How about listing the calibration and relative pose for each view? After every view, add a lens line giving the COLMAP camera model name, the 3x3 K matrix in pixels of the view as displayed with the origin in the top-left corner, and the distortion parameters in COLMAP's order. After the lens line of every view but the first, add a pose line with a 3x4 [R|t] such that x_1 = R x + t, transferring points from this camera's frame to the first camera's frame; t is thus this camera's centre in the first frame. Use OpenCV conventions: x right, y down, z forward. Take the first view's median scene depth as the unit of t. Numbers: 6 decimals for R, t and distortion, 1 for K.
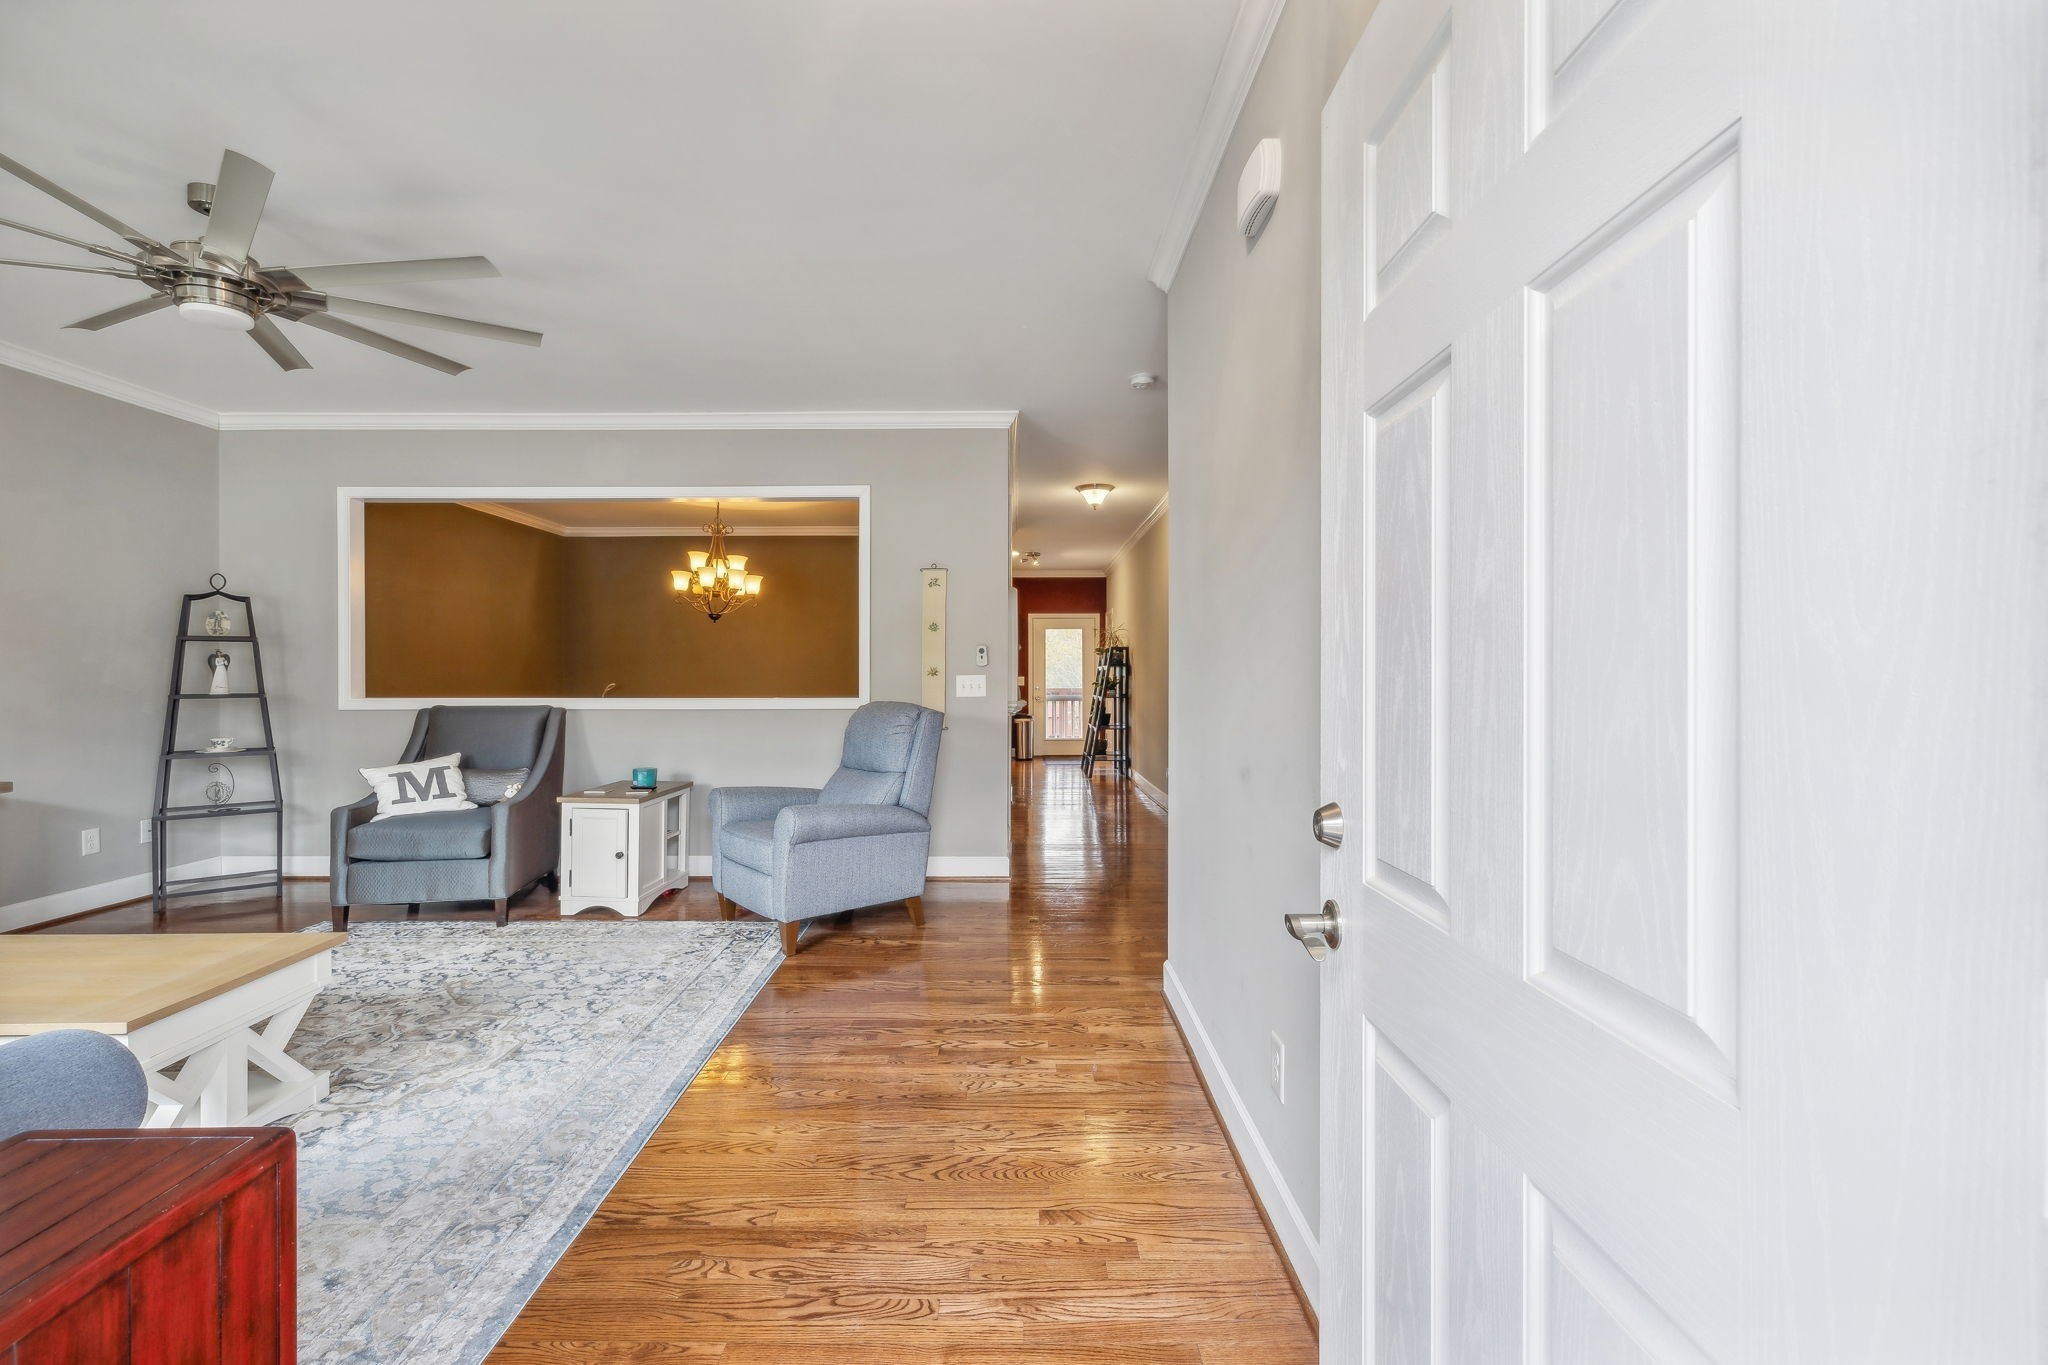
lens RADIAL K [[866.6, 0, 1016.5], [0, 866.6, 681.3], [0, 0, 1]] dist [-0.000827, 0.000303]
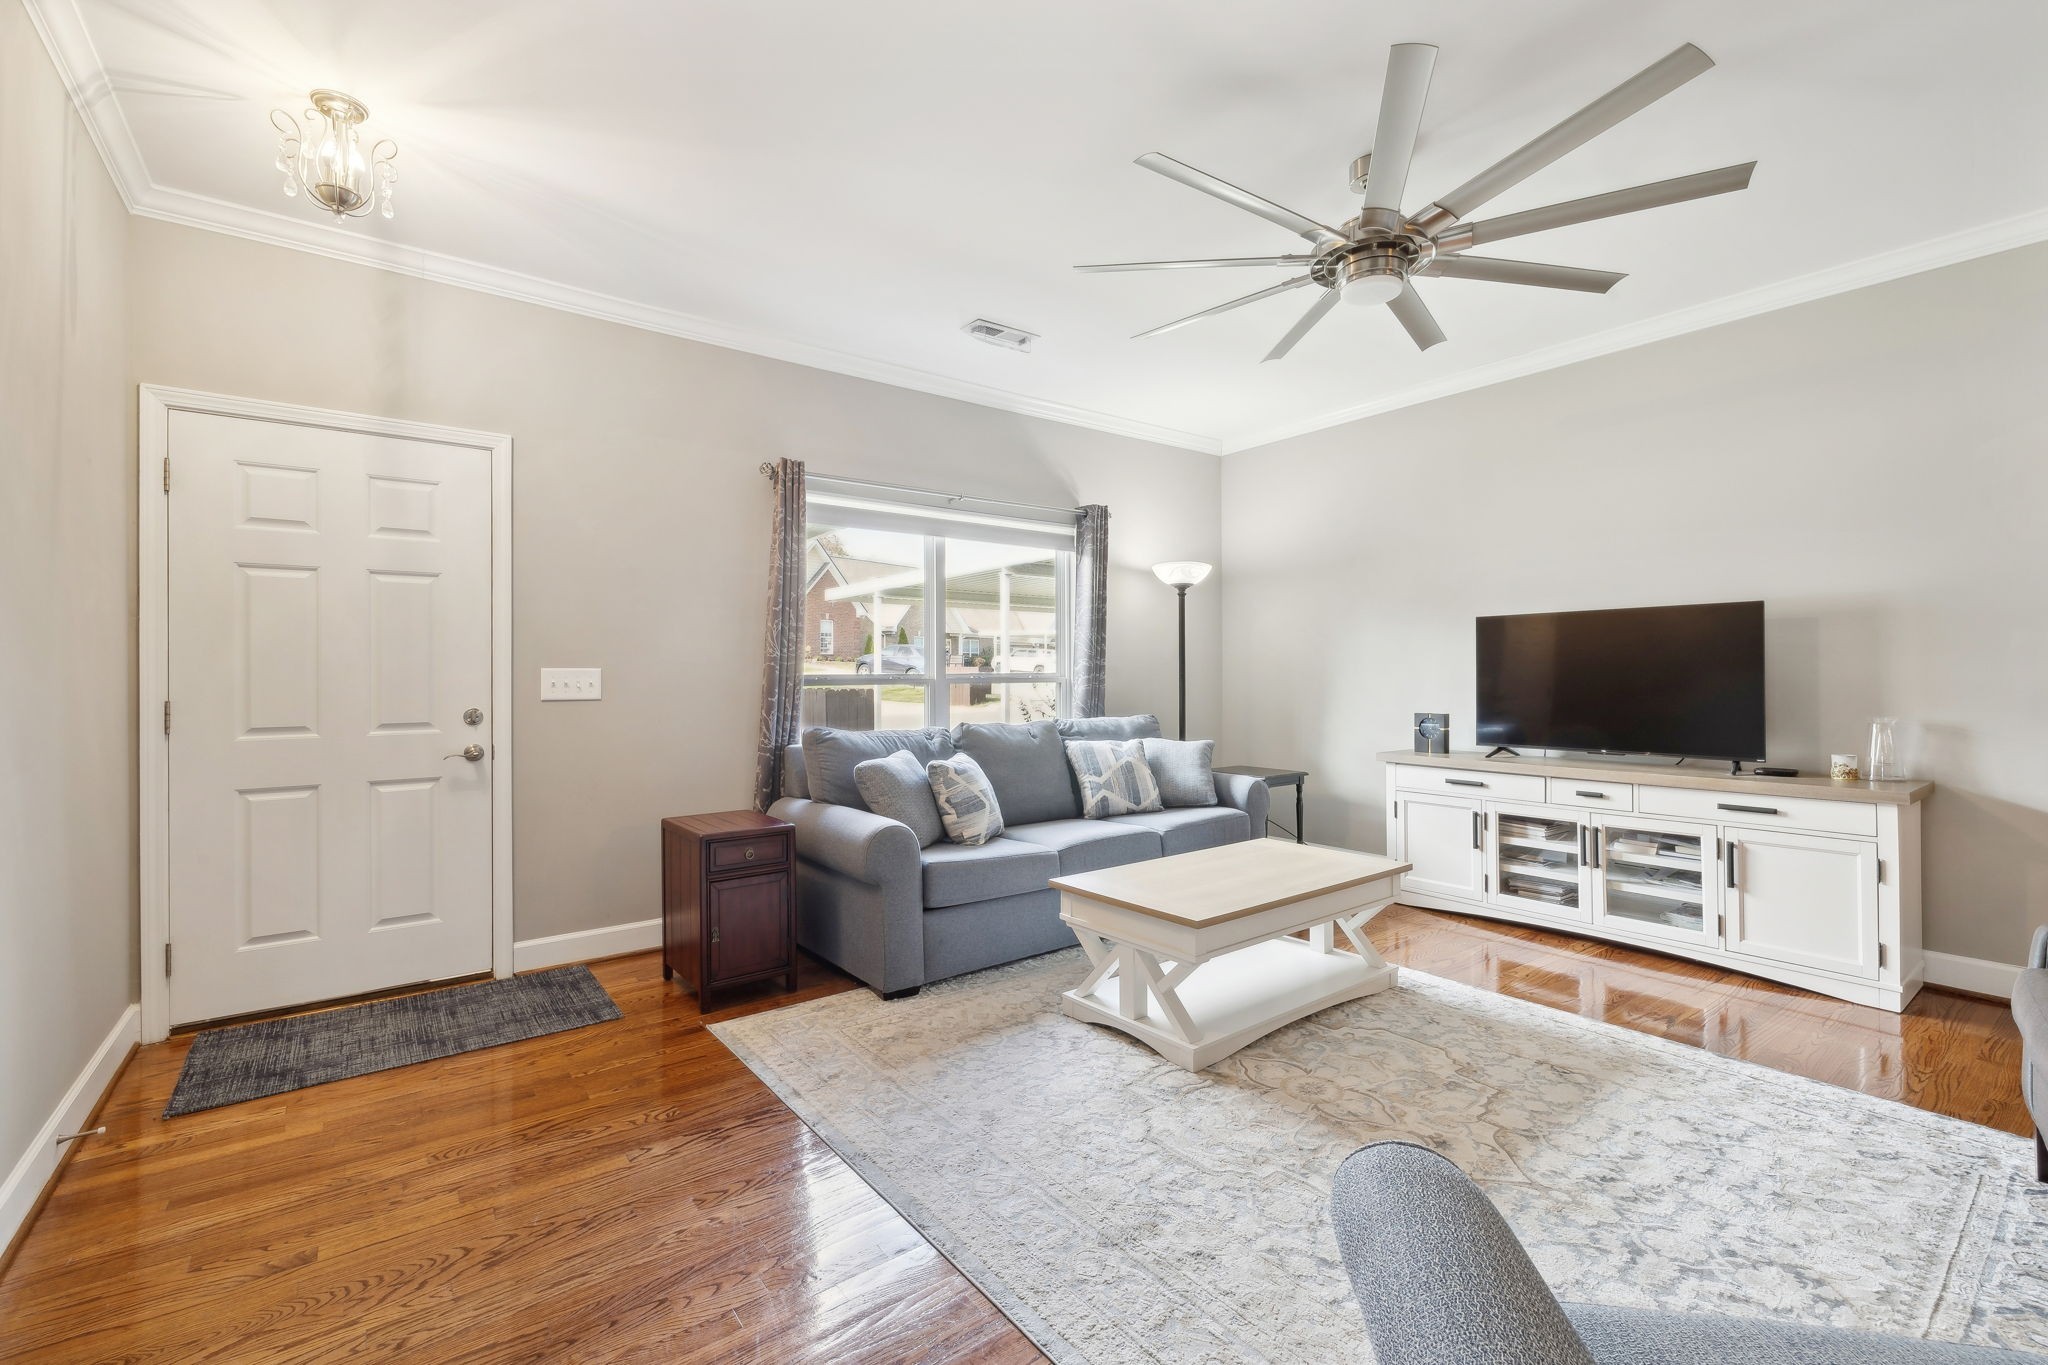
lens RADIAL K [[879.0, 0, 1011.9], [0, 879.0, 676.0], [0, 0, 1]] dist [-0.001296, 0.000077]
pose [[-0.806760, 0.005128, -0.590857, -0.010536], [-0.002825, 0.999917, 0.012536, 0.000298], [0.590872, 0.011783, -0.806679, 1.110492]]
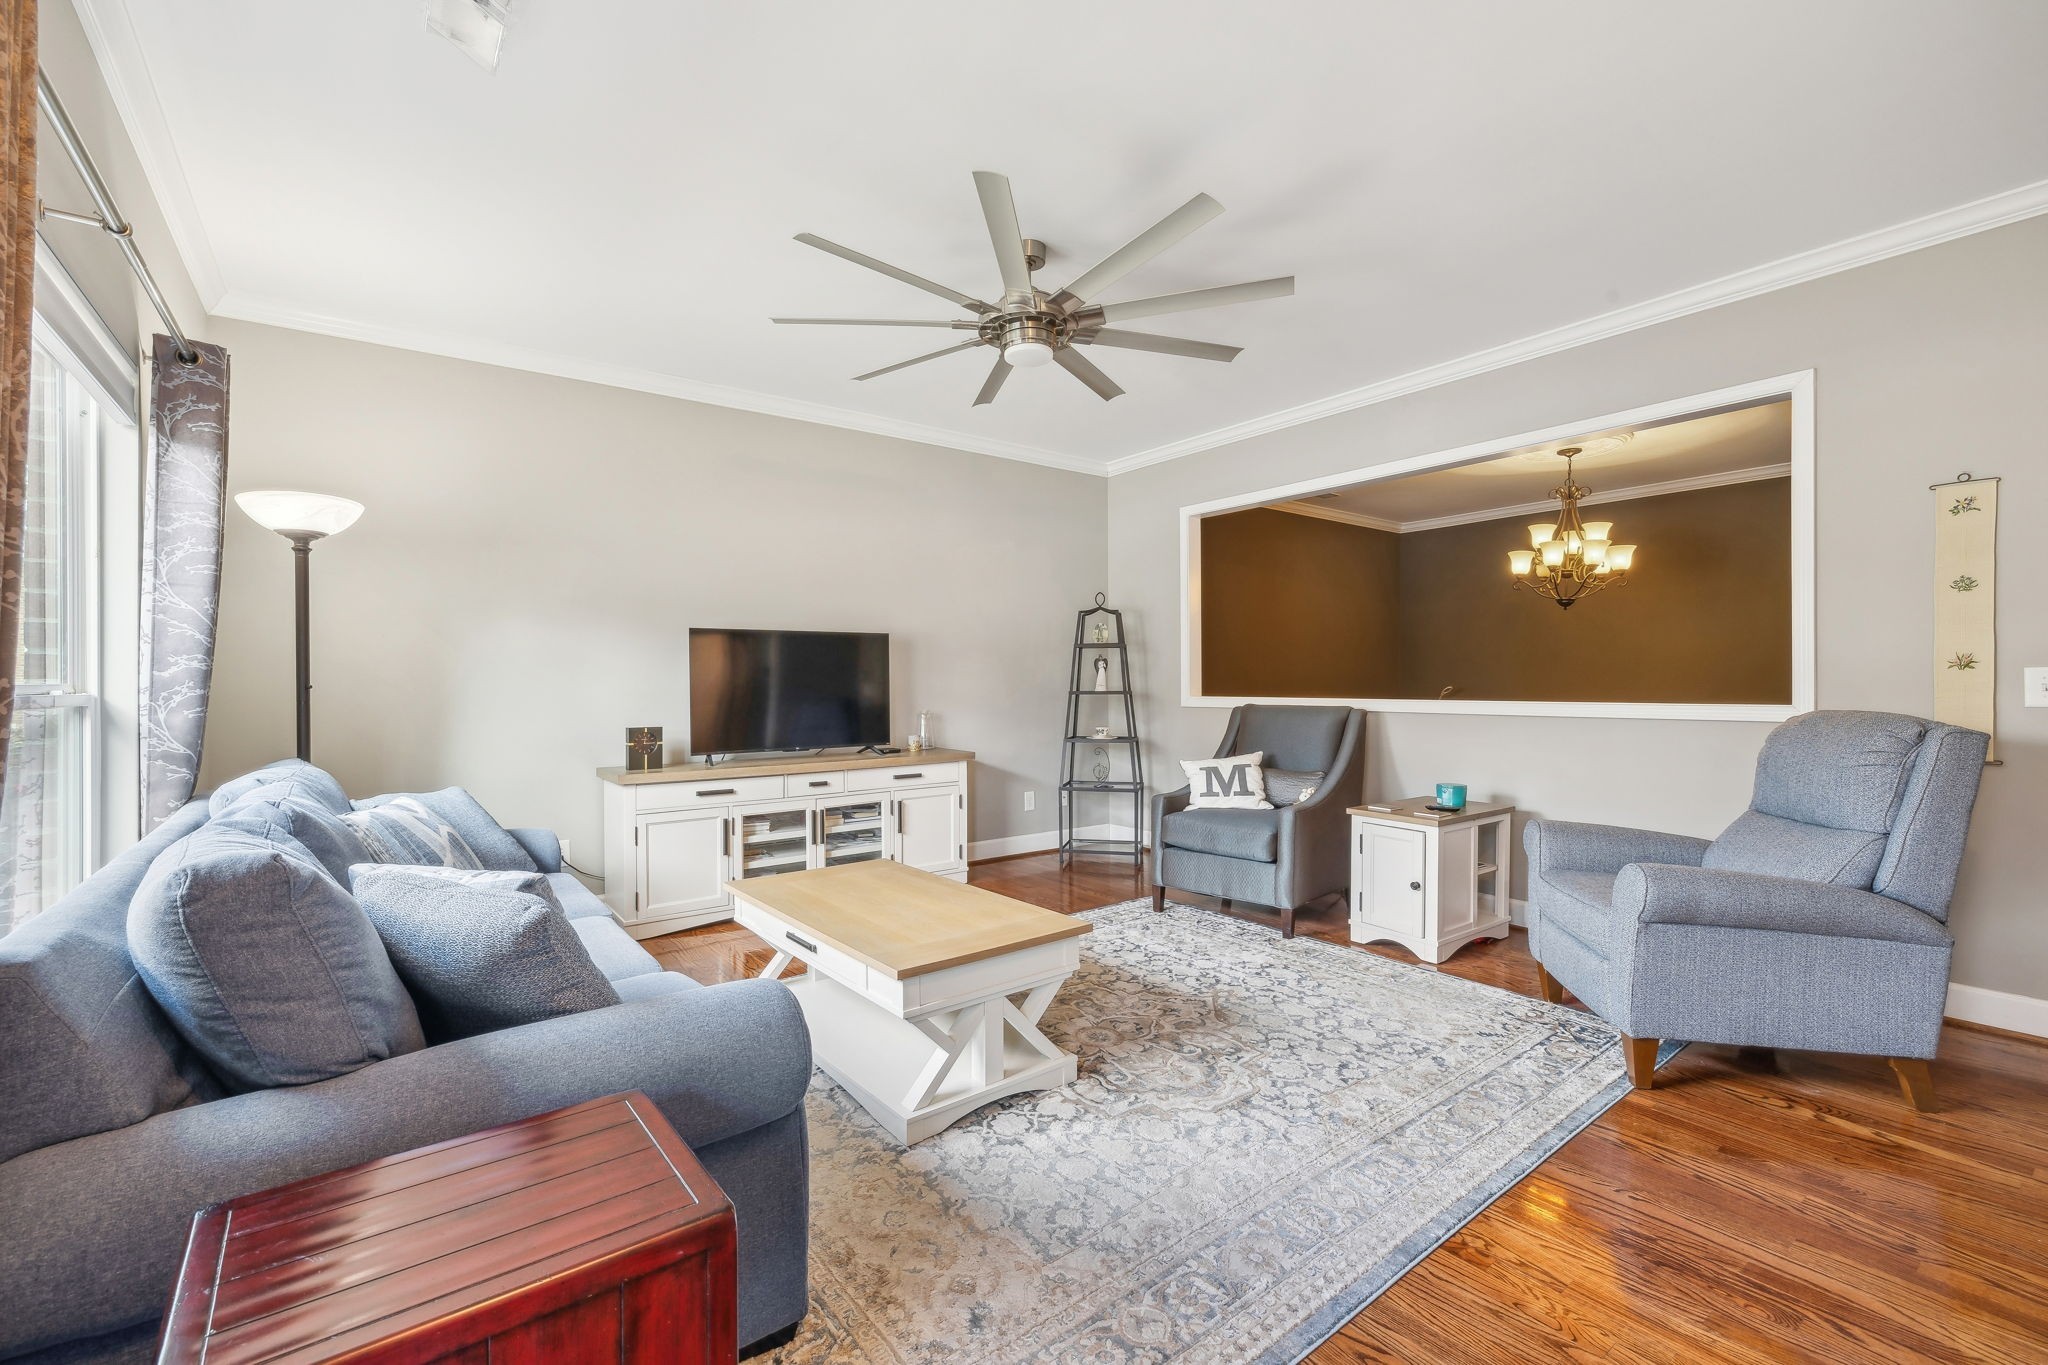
lens RADIAL K [[866.6, 0, 1016.5], [0, 866.6, 681.3], [0, 0, 1]] dist [-0.000827, 0.000303]
pose [[0.596235, -0.002585, -0.802806, -0.013403], [-0.004368, 0.999970, -0.006464, 0.011456], [0.802798, 0.007360, 0.596206, 0.218125]]
